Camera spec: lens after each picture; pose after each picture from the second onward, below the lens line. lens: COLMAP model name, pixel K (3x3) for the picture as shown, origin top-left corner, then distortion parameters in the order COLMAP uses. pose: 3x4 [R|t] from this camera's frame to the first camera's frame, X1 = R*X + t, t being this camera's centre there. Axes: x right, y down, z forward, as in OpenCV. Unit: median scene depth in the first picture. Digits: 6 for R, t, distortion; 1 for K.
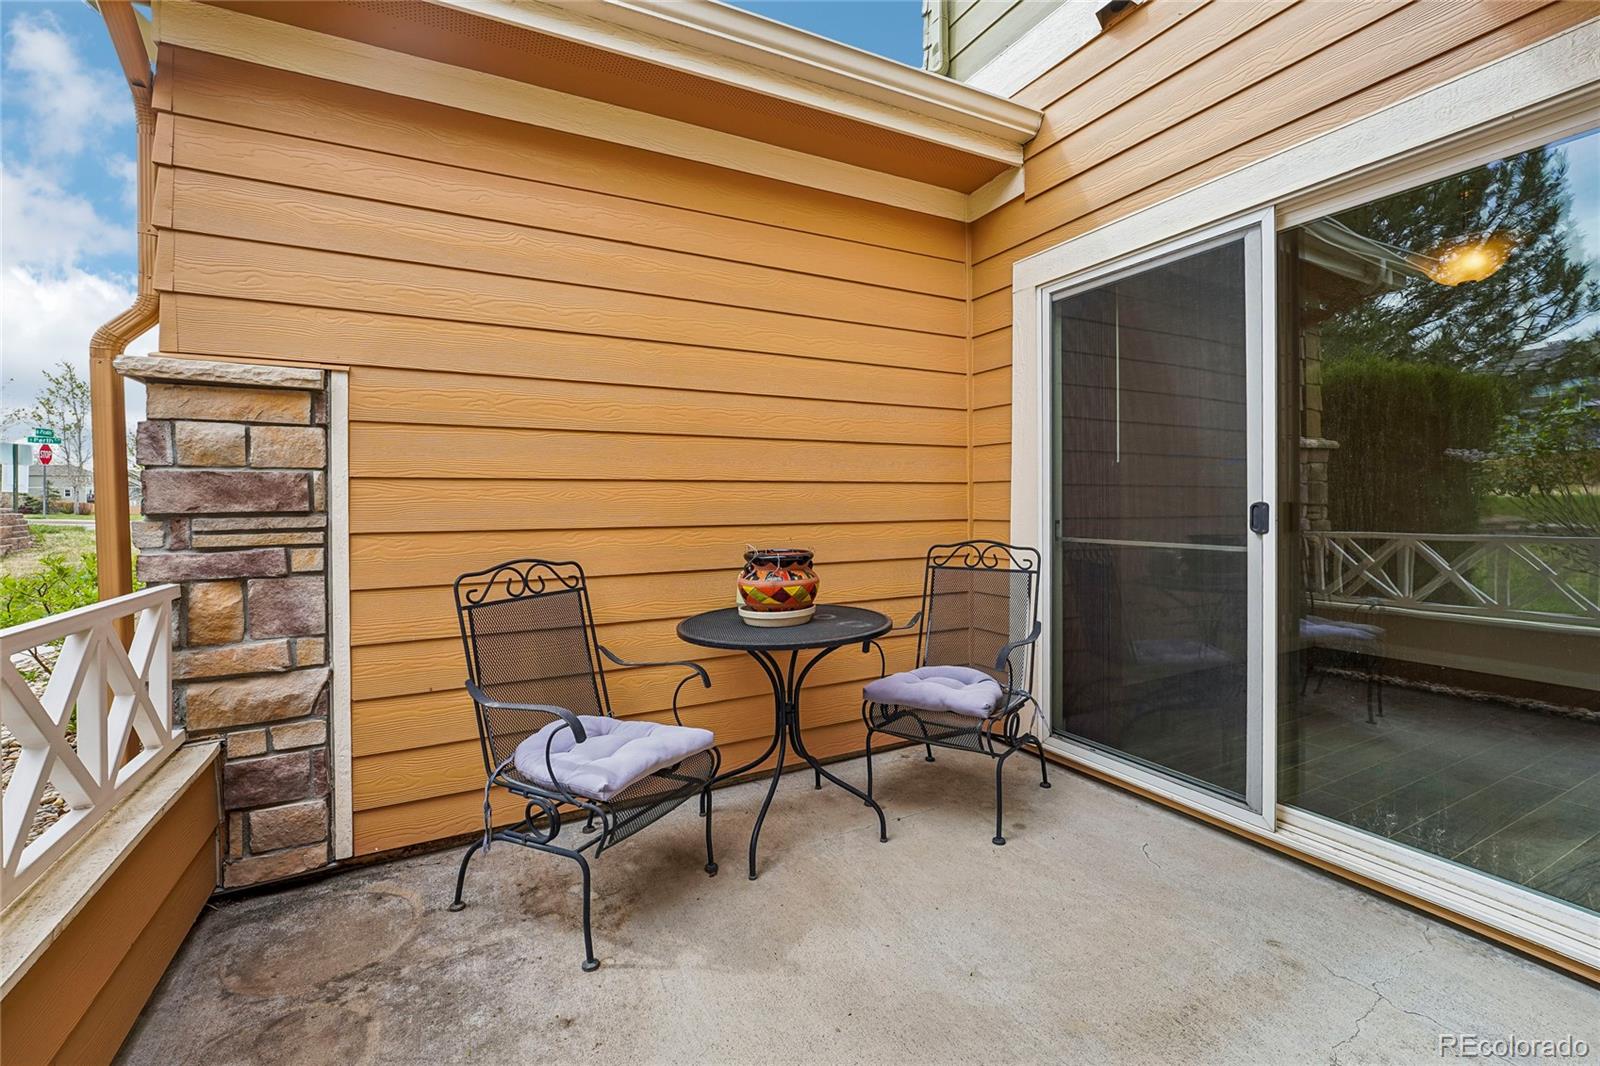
lens RADIAL K [[700.0, 0, 802.2], [0, 700.0, 523.1], [0, 0, 1]] dist [-0.008580, 0.001192]
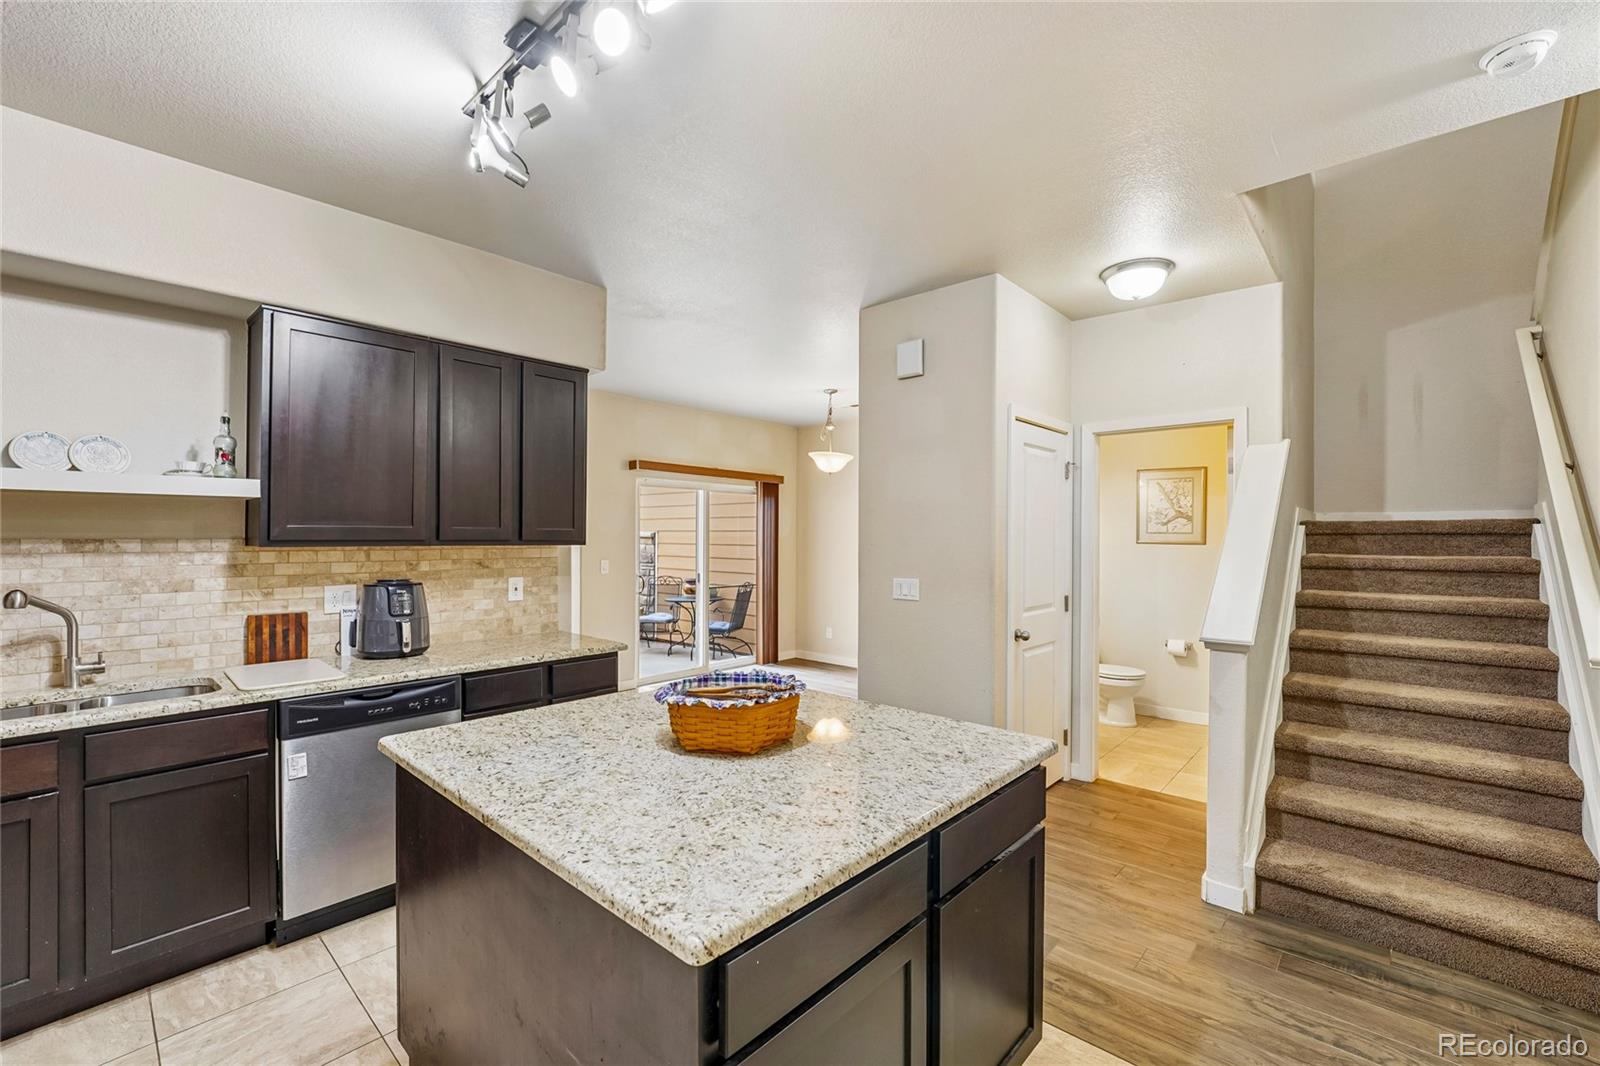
lens RADIAL K [[676.0, 0, 795.4], [0, 676.0, 527.9], [0, 0, 1]] dist [-0.011871, 0.000111]
pose [[0.343110, -0.011079, -0.939230, 3.949720], [-0.024328, 0.999490, -0.020677, -0.178114], [0.938980, 0.029944, 0.342666, 0.326511]]
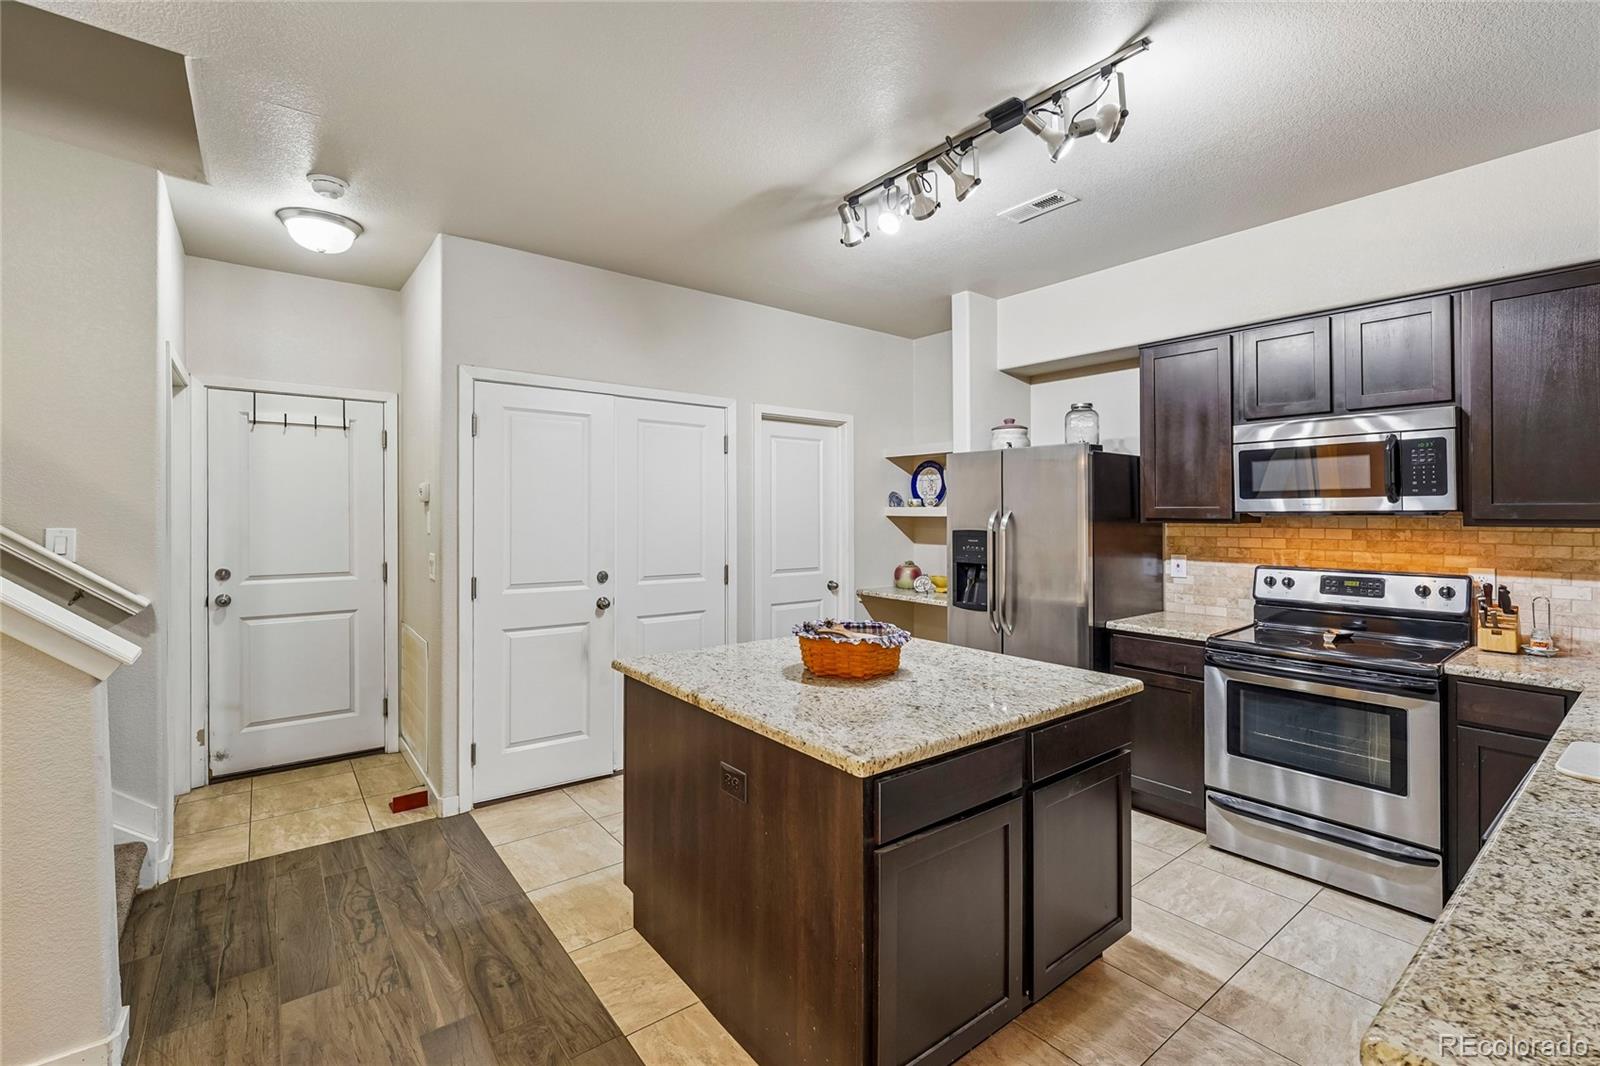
lens RADIAL K [[700.0, 0, 783.9], [0, 700.0, 509.5], [0, 0, 1]] dist [-0.008580, 0.001192]
pose [[-0.160911, 0.006912, 0.986945, 2.066755], [0.019686, 0.999799, -0.003792, -0.184232], [-0.986773, 0.018819, -0.161015, 0.821318]]
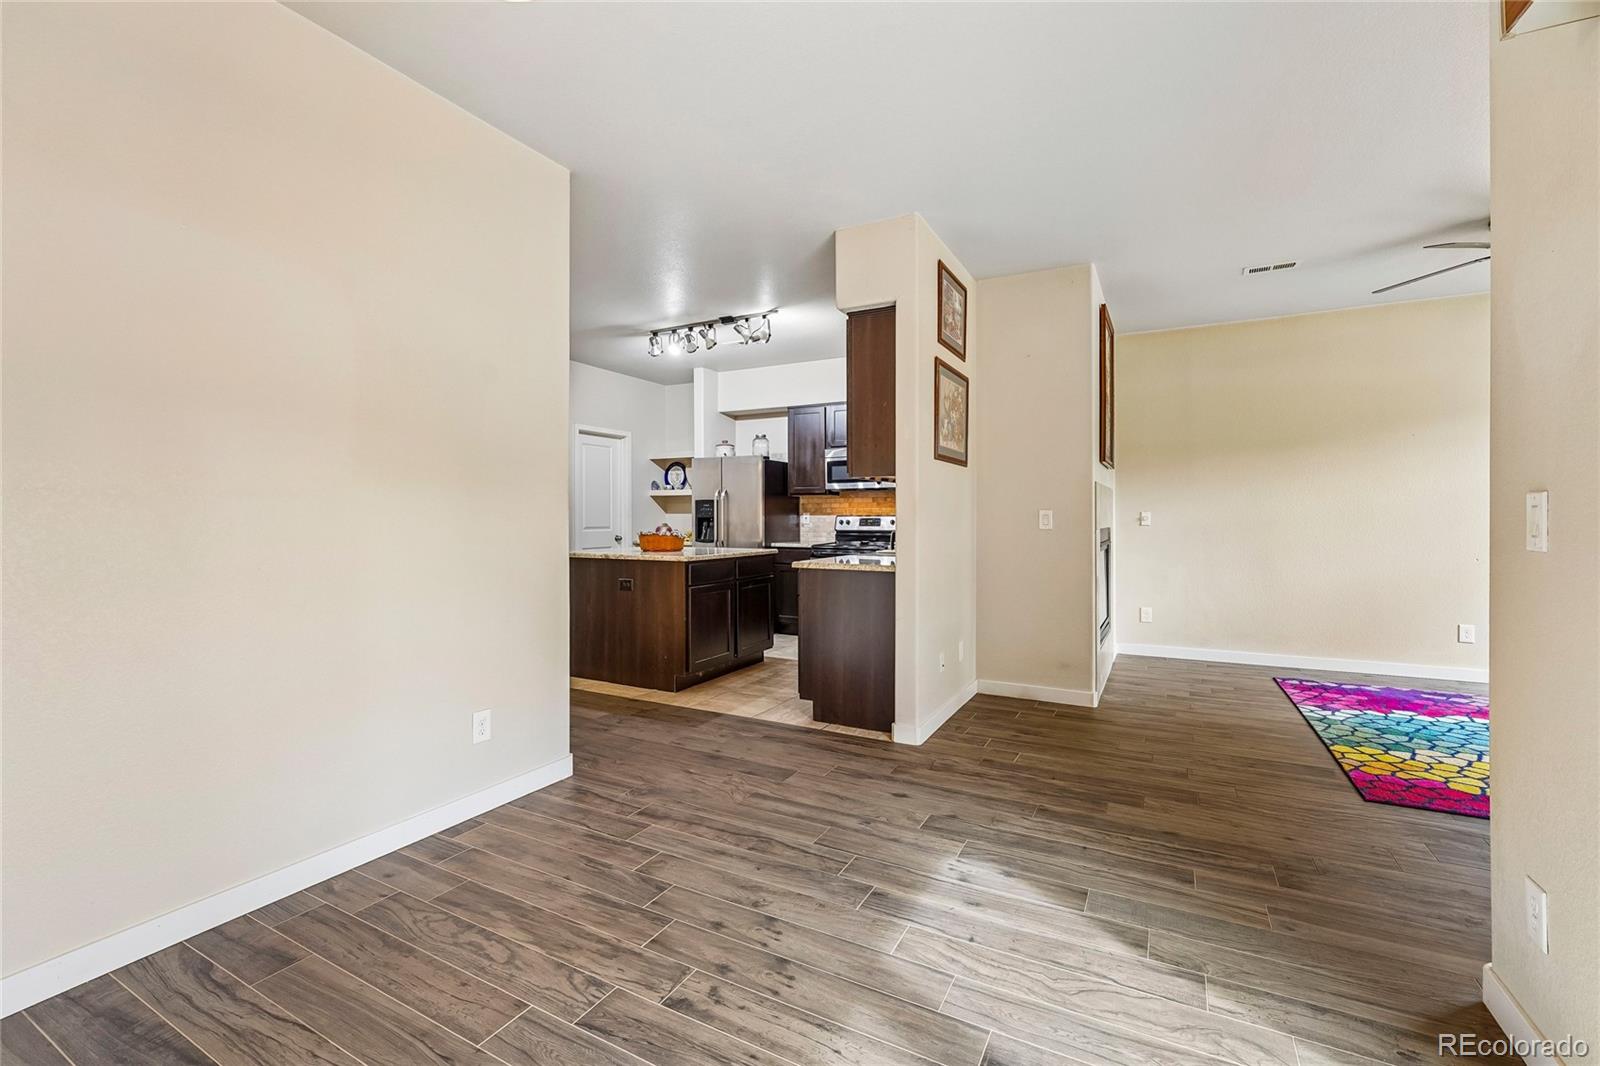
lens RADIAL K [[700.0, 0, 789.9], [0, 700.0, 519.1], [0, 0, 1]] dist [-0.008580, 0.001192]
pose [[-0.550315, -0.001546, 0.834956, 0.771309], [0.019420, 0.999704, 0.014651, -0.079222], [-0.834731, 0.024278, -0.550122, 1.551571]]
